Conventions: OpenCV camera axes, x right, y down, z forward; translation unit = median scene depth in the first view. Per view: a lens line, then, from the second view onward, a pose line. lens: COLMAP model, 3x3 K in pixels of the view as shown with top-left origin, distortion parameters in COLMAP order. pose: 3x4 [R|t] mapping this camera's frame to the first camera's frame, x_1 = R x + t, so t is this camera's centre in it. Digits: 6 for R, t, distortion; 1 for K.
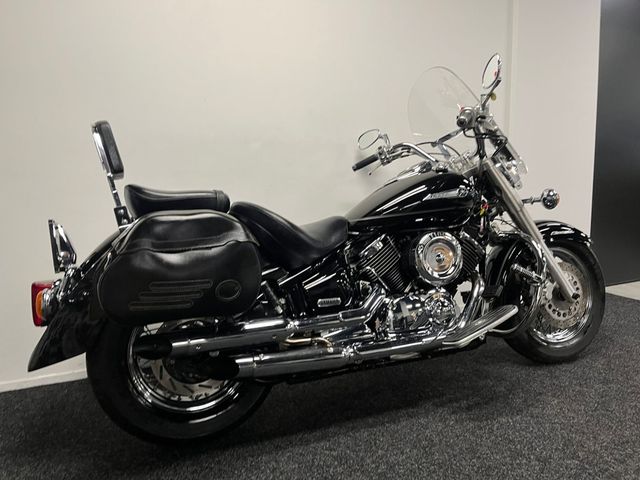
lens RADIAL K [[480.9, 0, 318.2], [0, 480.9, 243.0], [0, 0, 1]] dist [0.078300, -0.105697]
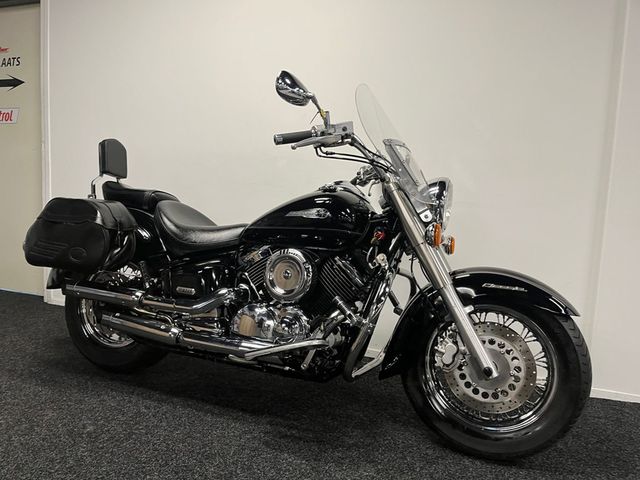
lens RADIAL K [[480.9, 0, 318.2], [0, 480.9, 243.0], [0, 0, 1]] dist [0.078300, -0.105697]
pose [[0.733427, 0.140874, -0.665011, 0.939622], [-0.176692, 0.984172, 0.013614, -0.058157], [0.656403, 0.107517, 0.746709, 0.292362]]
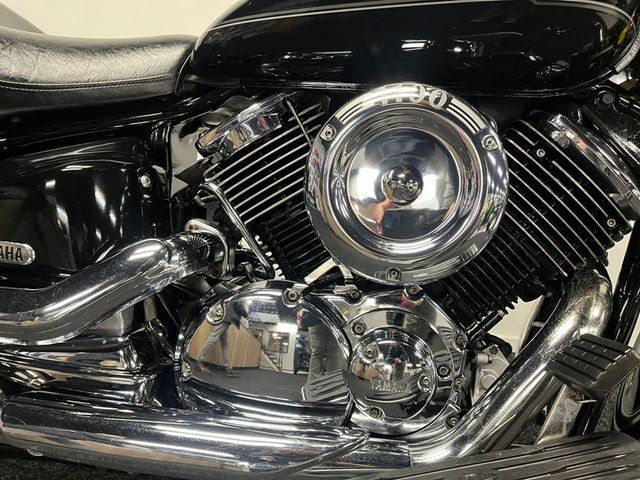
lens RADIAL K [[490.5, 0, 306.6], [0, 490.5, 237.5], [0, 0, 1]] dist [0.001330, 0.001603]
pose [[0.879892, 0.201400, -0.430381, 0.320761], [-0.156378, 0.978015, 0.137961, 0.030113], [0.448704, -0.054089, 0.892042, 0.726802]]
